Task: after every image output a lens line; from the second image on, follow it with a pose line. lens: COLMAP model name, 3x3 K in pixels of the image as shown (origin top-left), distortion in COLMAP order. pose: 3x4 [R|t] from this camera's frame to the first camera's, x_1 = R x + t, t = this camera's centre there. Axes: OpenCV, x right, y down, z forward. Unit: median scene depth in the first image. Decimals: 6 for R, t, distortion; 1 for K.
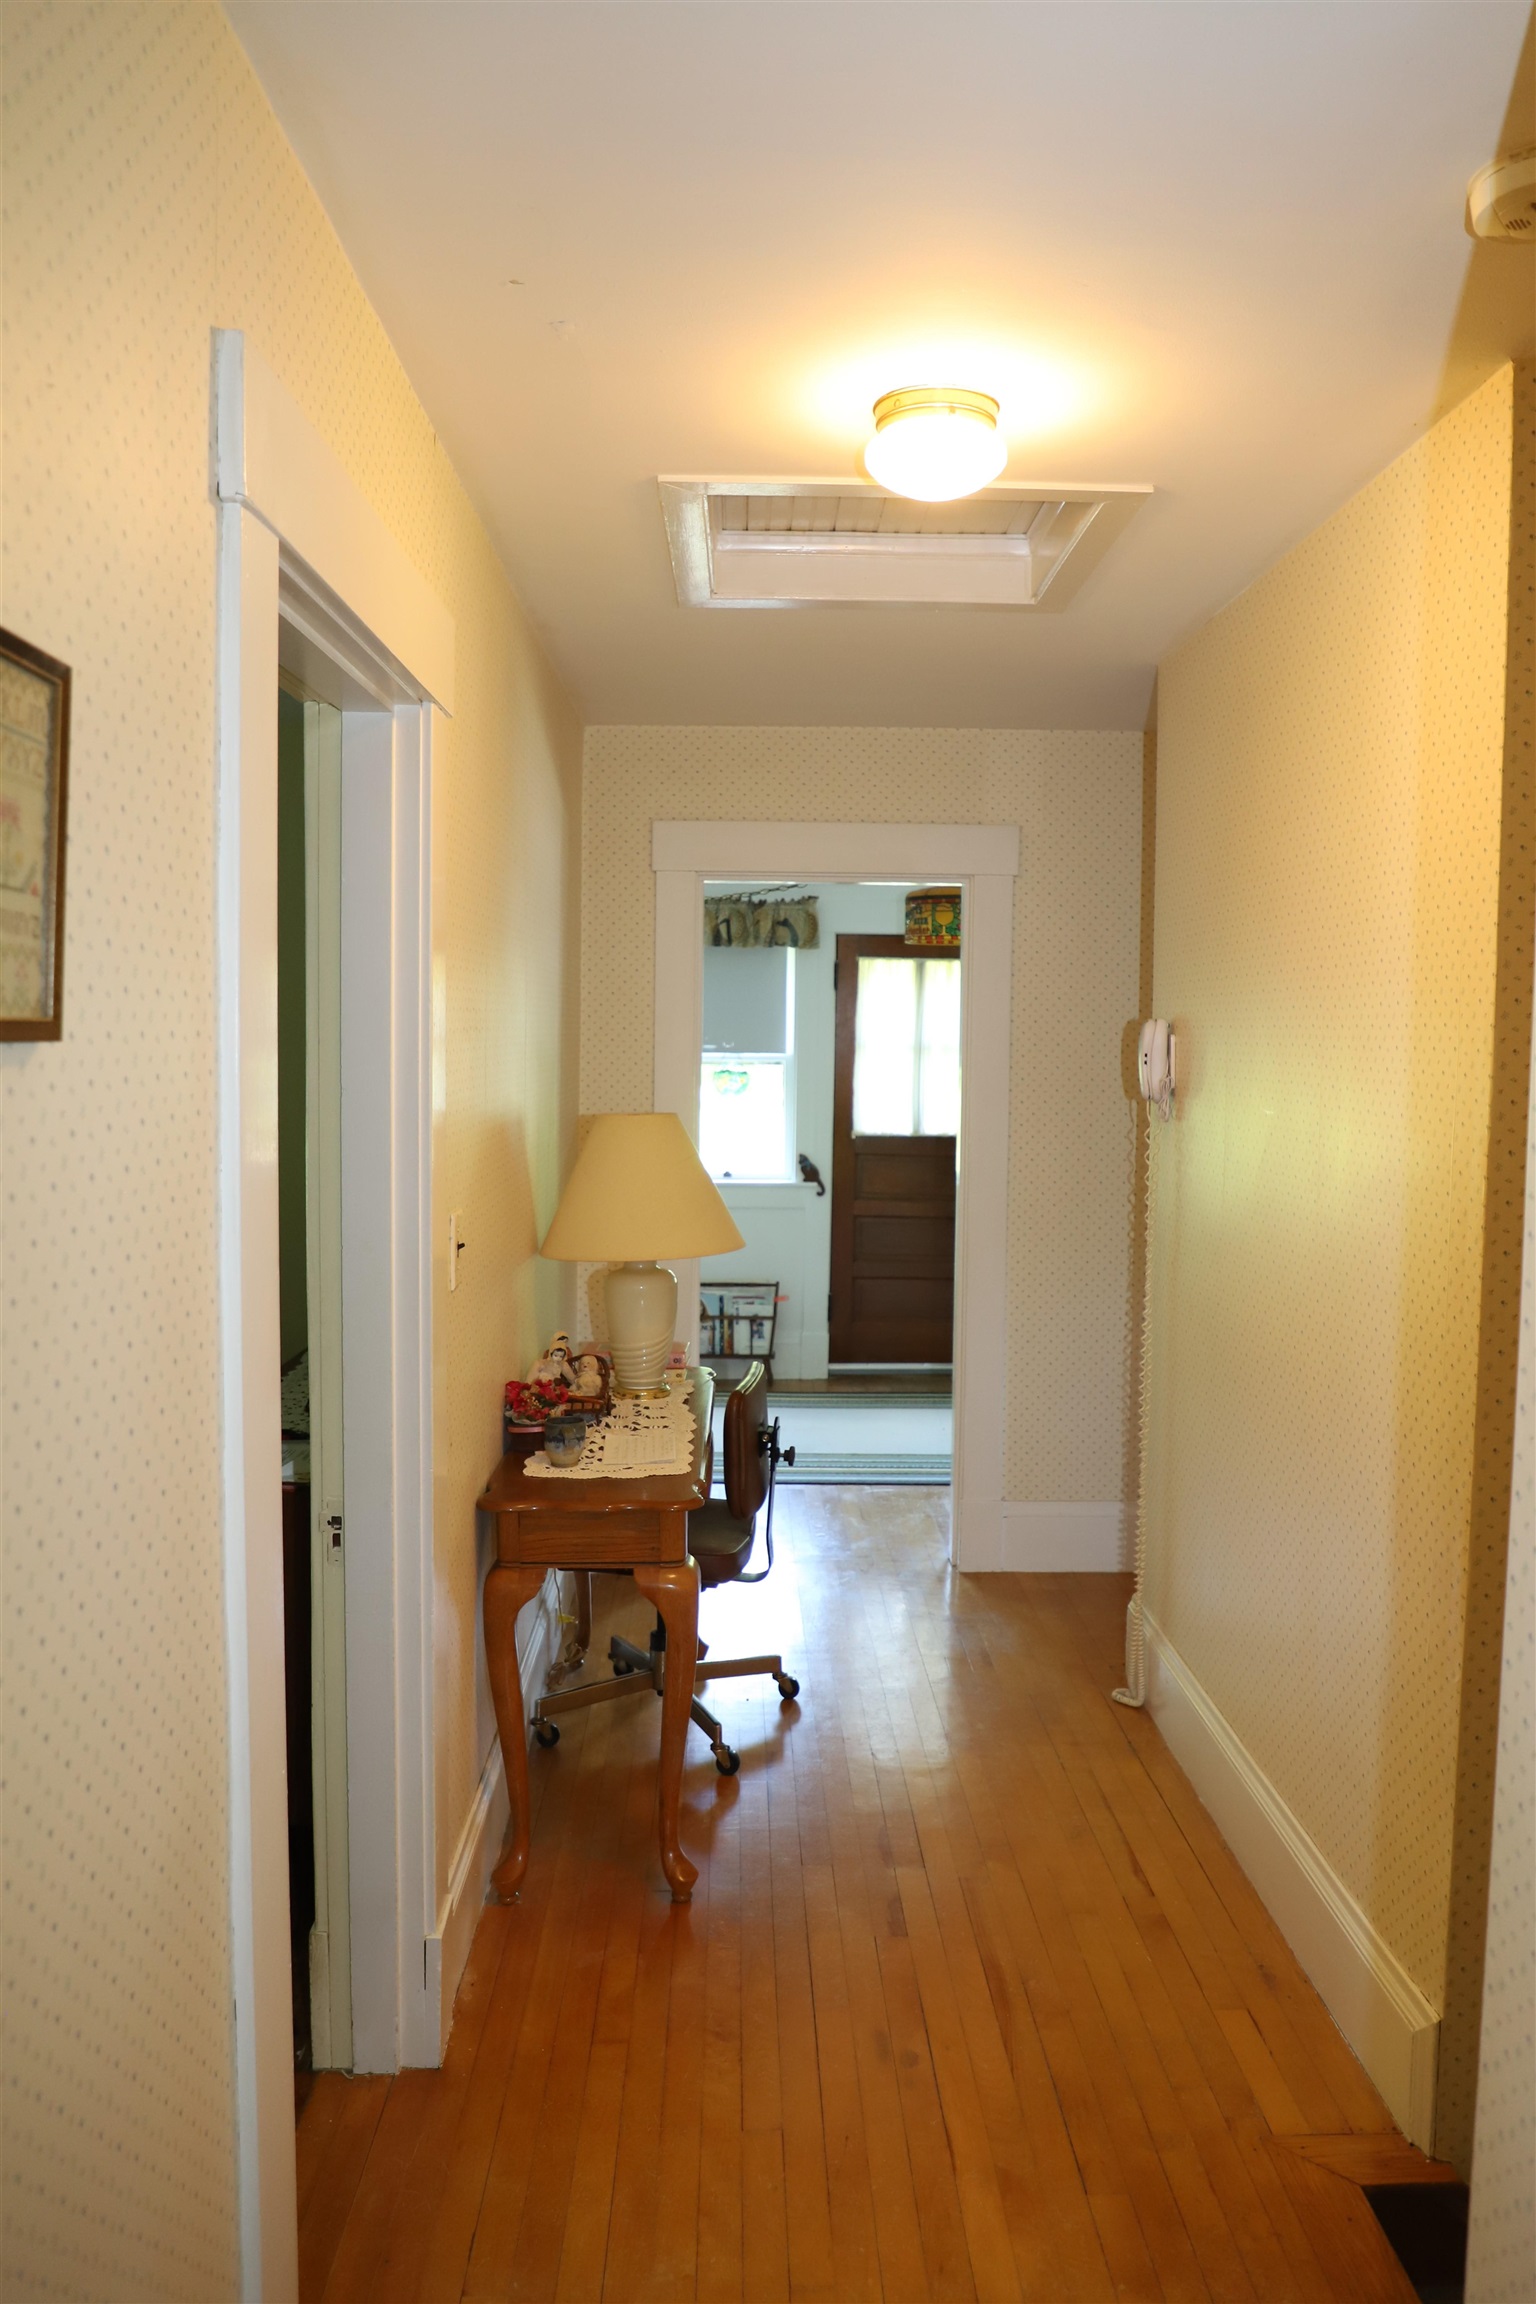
lens RADIAL K [[1599.8, 0, 768.0], [0, 1599.8, 1152.0], [0, 0, 1]] dist [-0.076919, 0.037228]
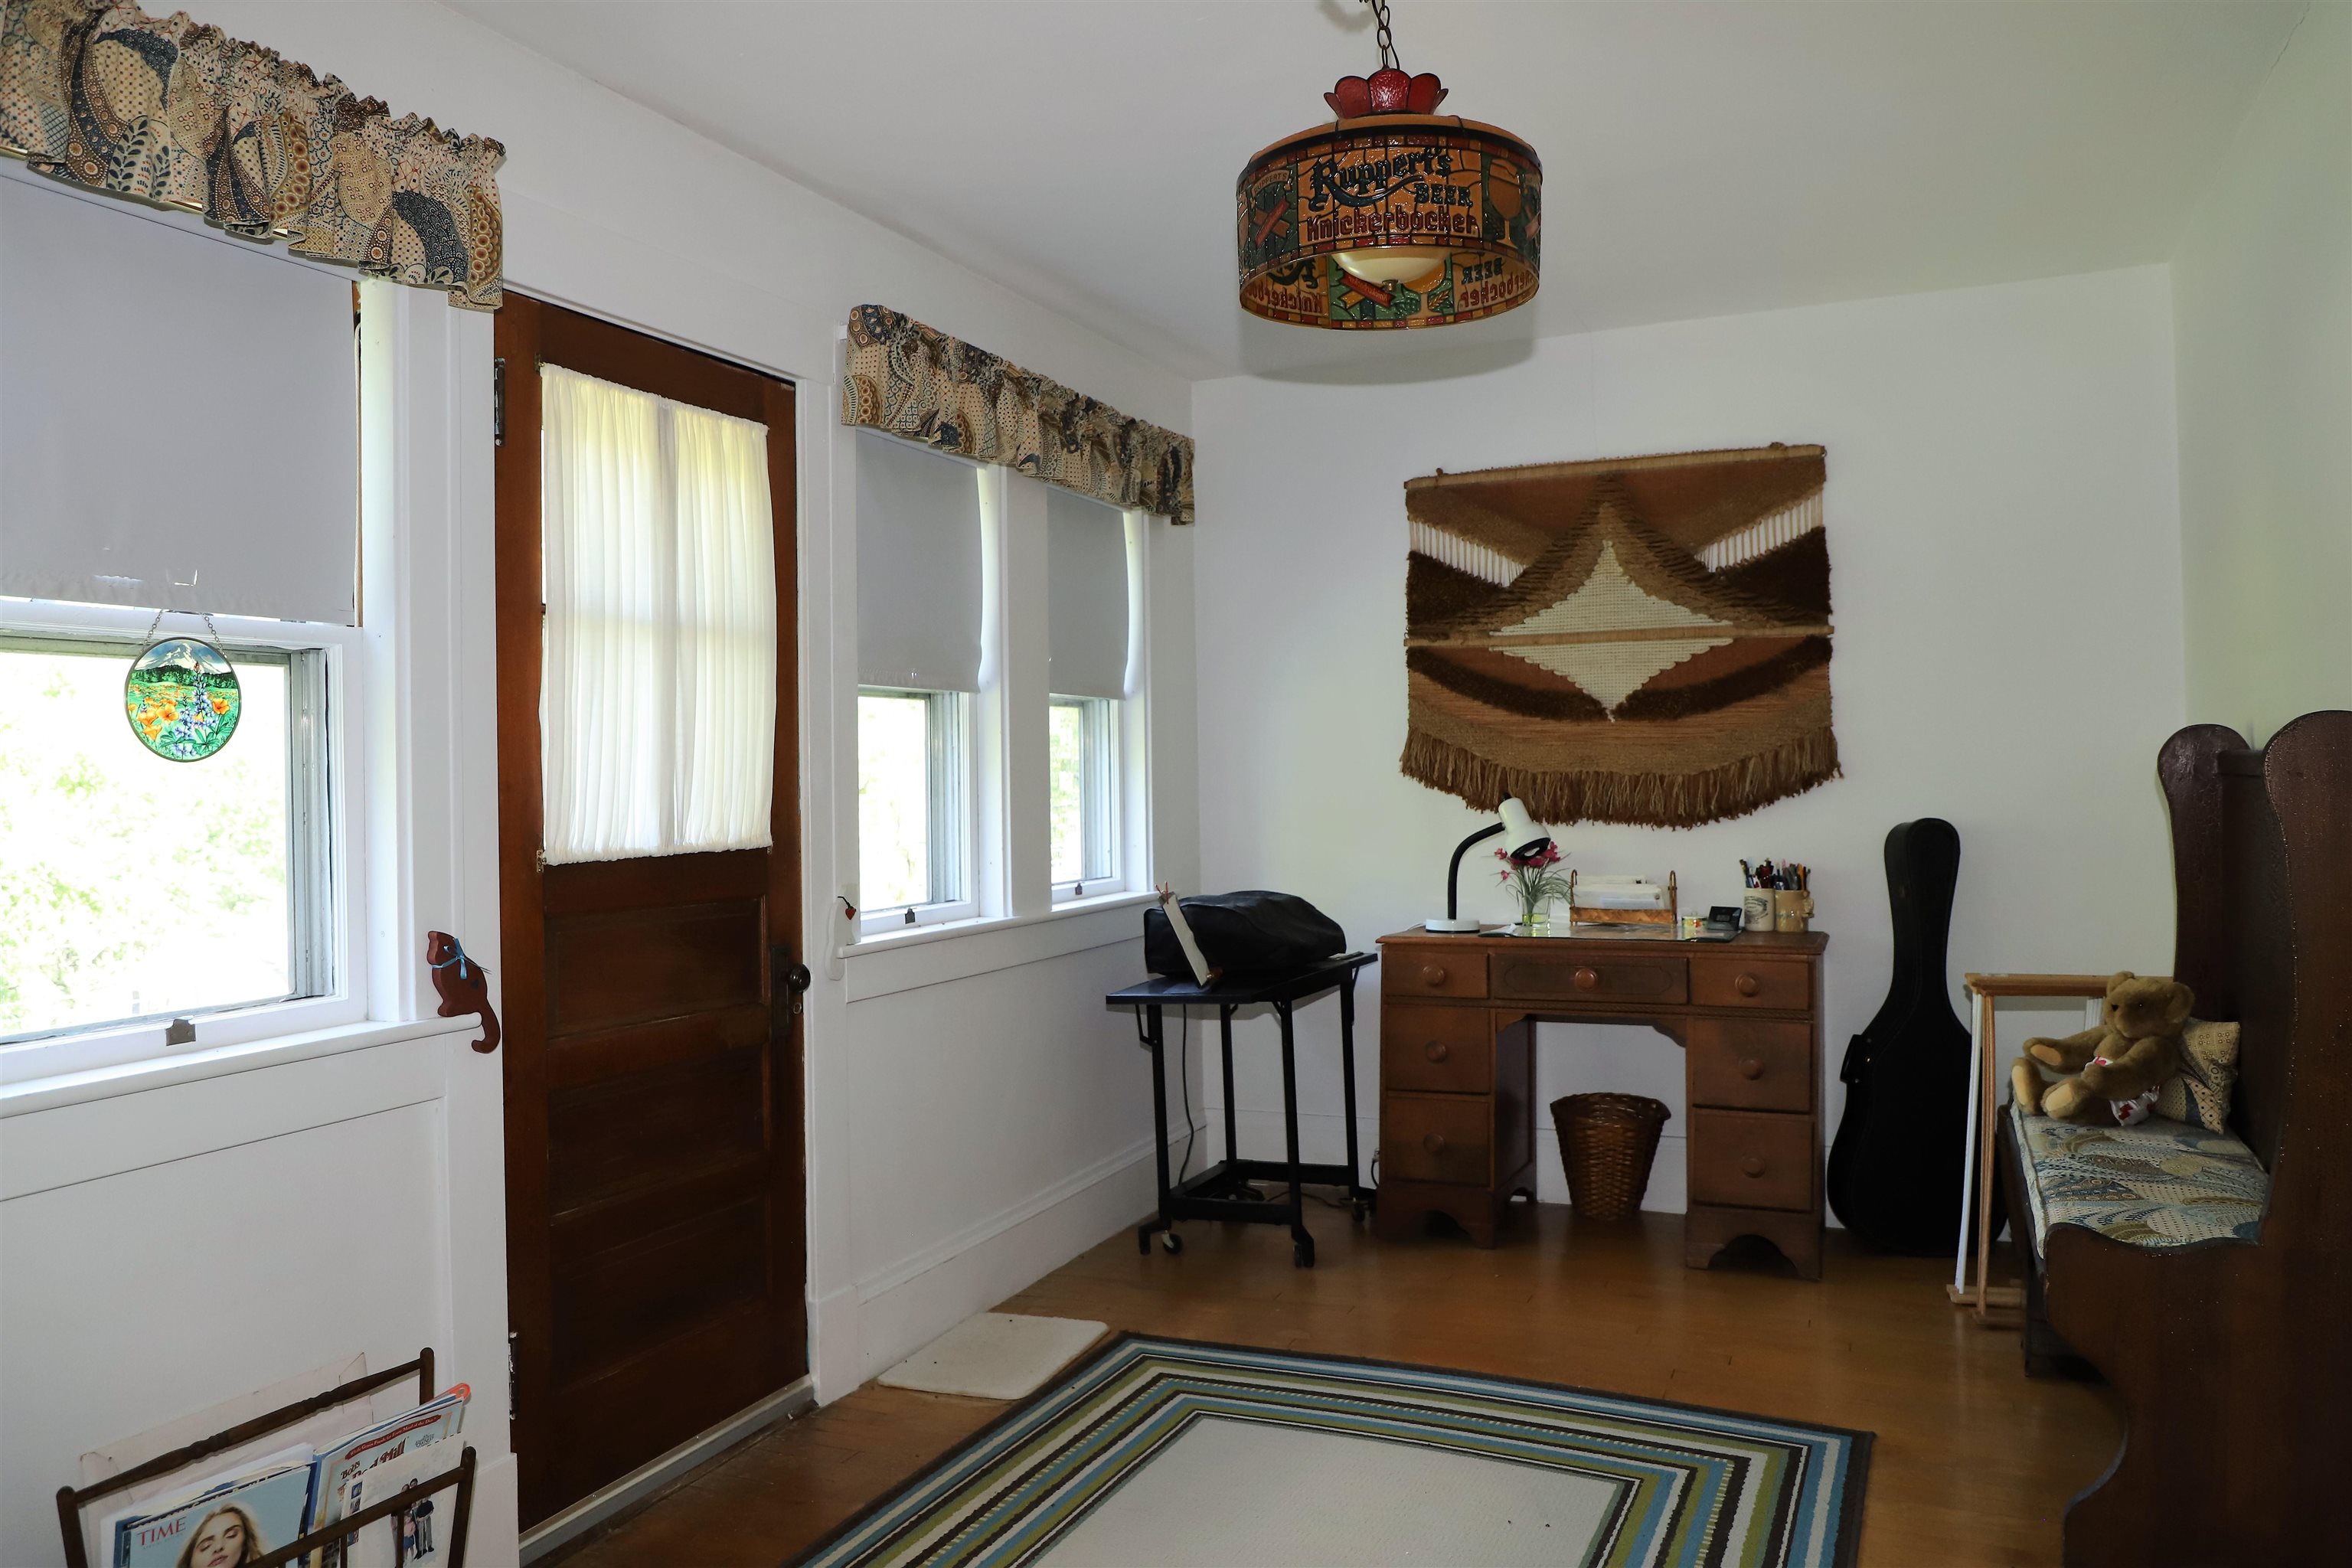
lens RADIAL K [[1566.3, 0, 1181.2], [0, 1566.3, 768.9], [0, 0, 1]] dist [-0.071381, 0.021772]
pose [[0.451410, -0.018720, 0.892120, -0.192135], [0.081792, 0.996439, -0.020478, -0.013097], [-0.888560, 0.082212, 0.451334, 0.732904]]
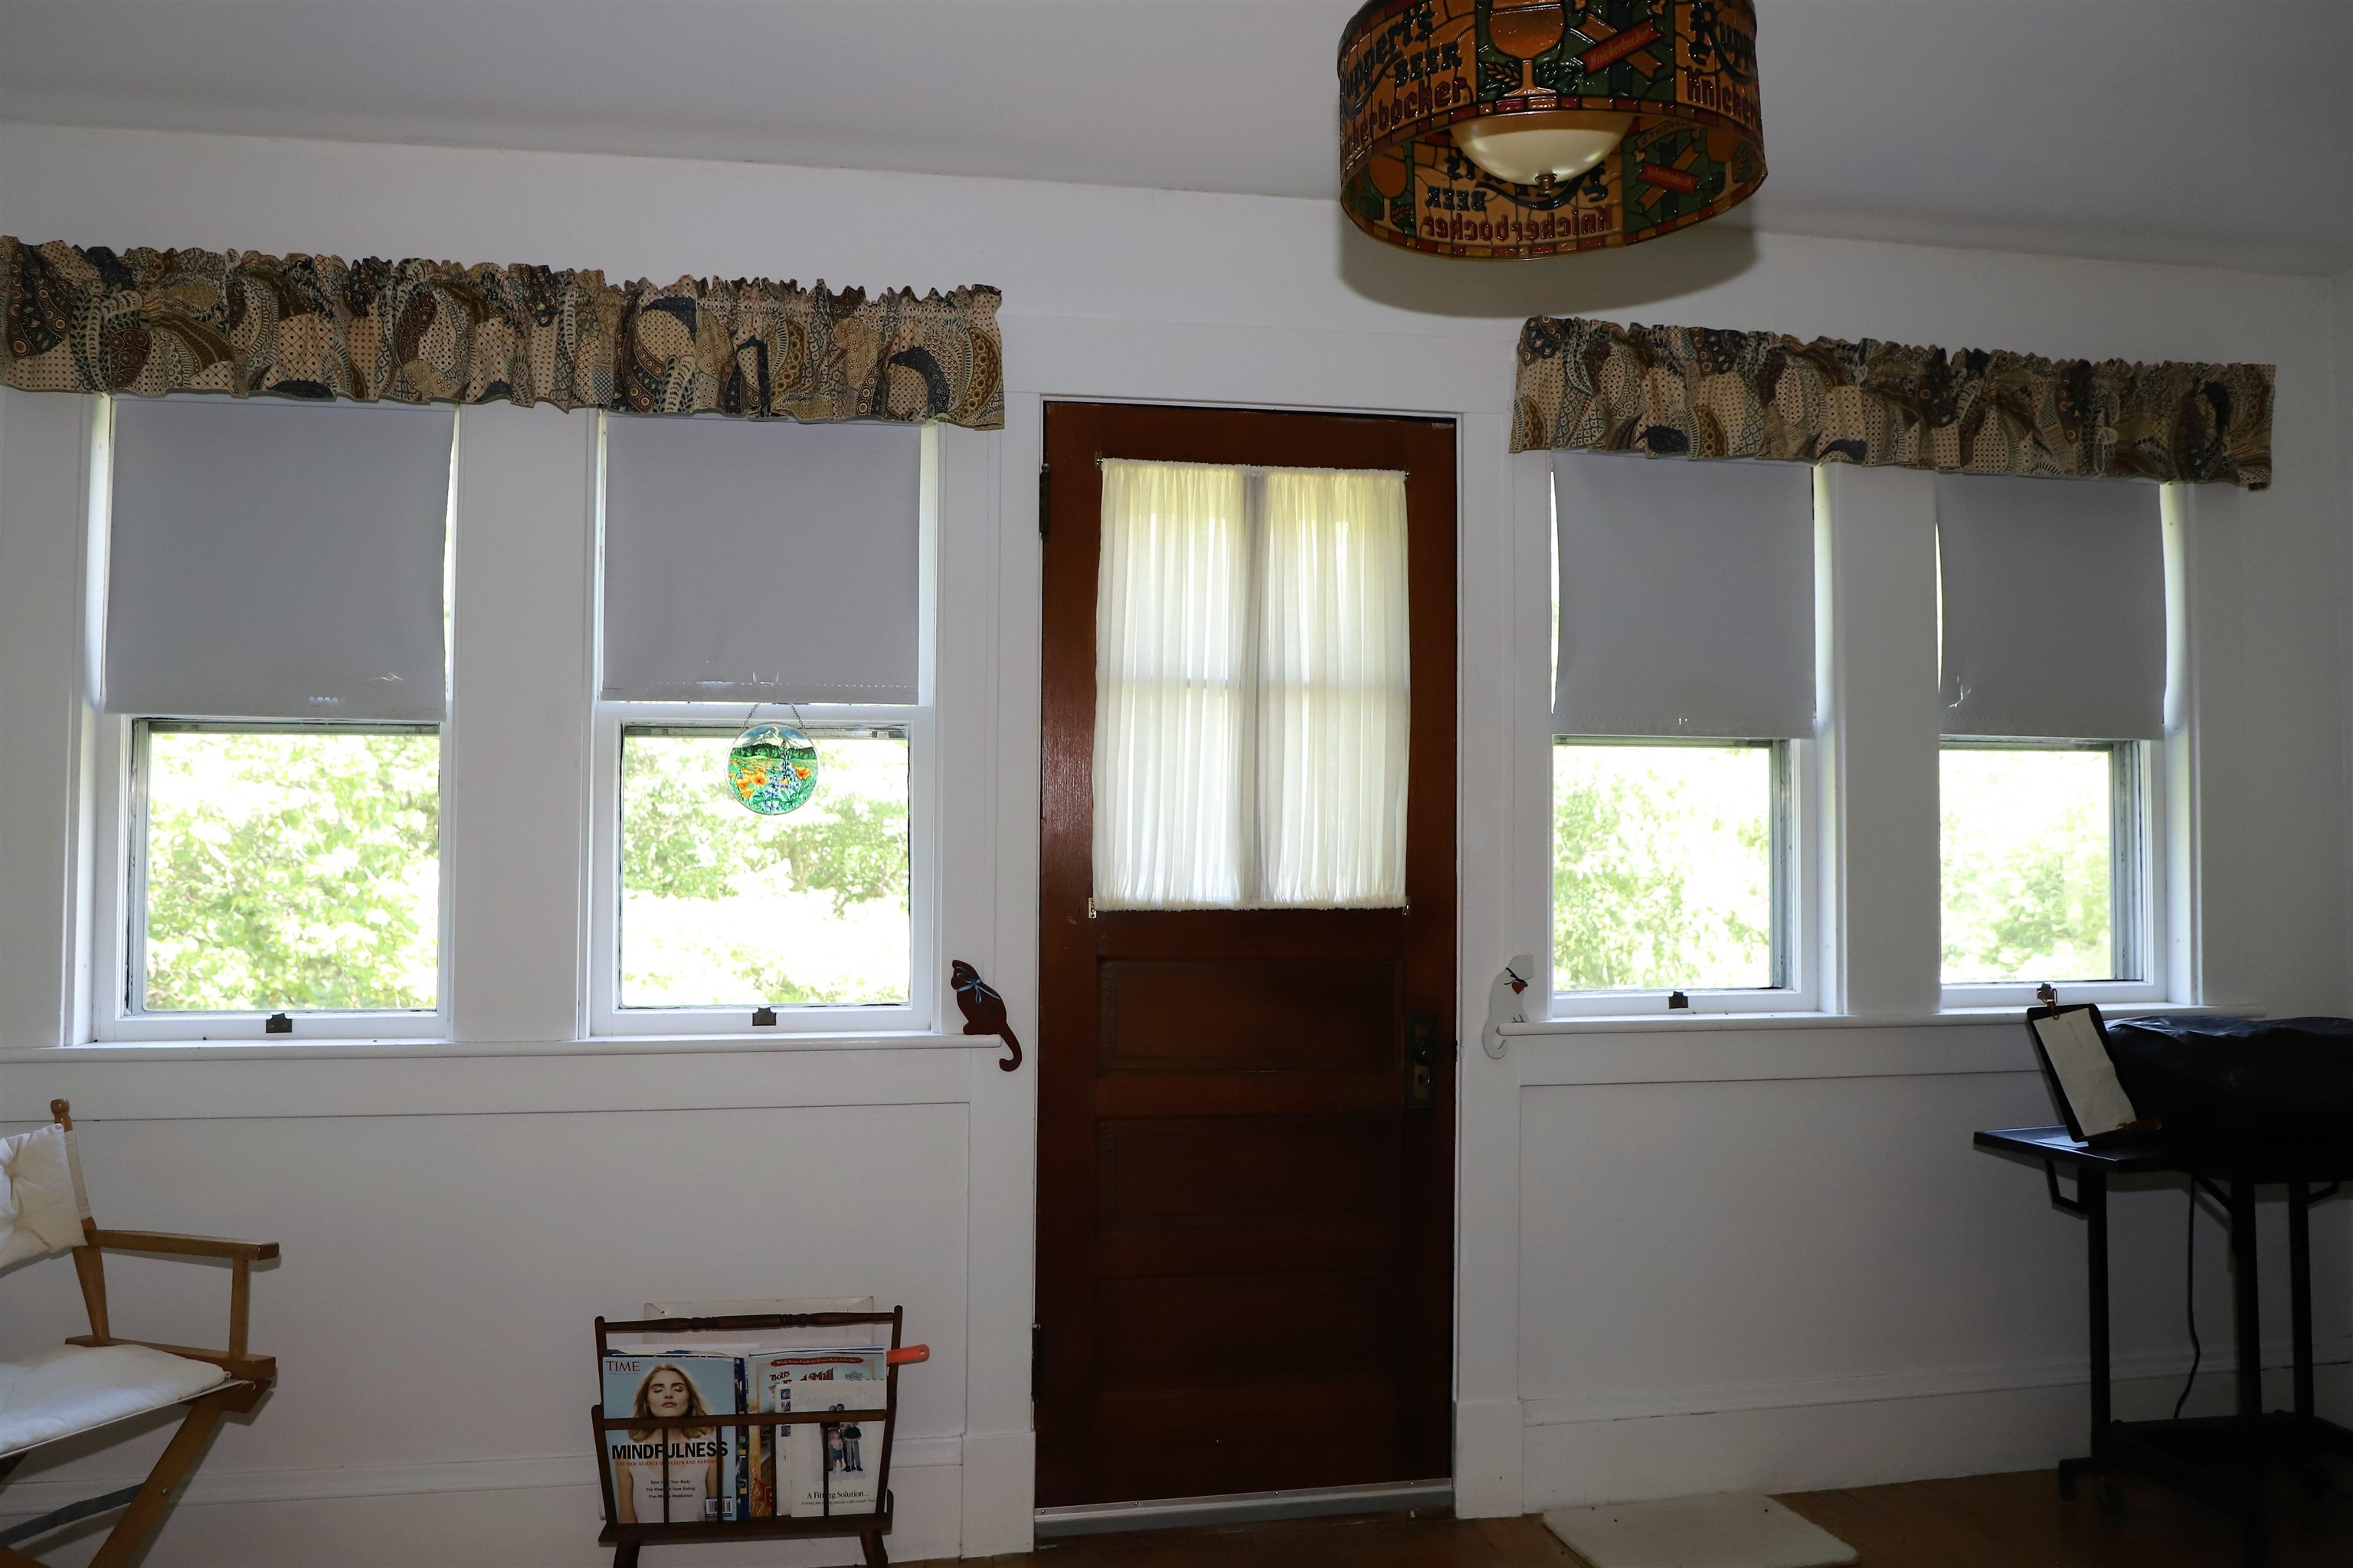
lens RADIAL K [[1633.9, 0, 1162.4], [0, 1633.9, 771.5], [0, 0, 1]] dist [-0.076919, 0.037228]
pose [[0.988536, -0.003239, 0.150952, 0.010416], [0.019369, 0.994229, -0.105511, -0.001658], [-0.149739, 0.107226, 0.982894, 0.612606]]
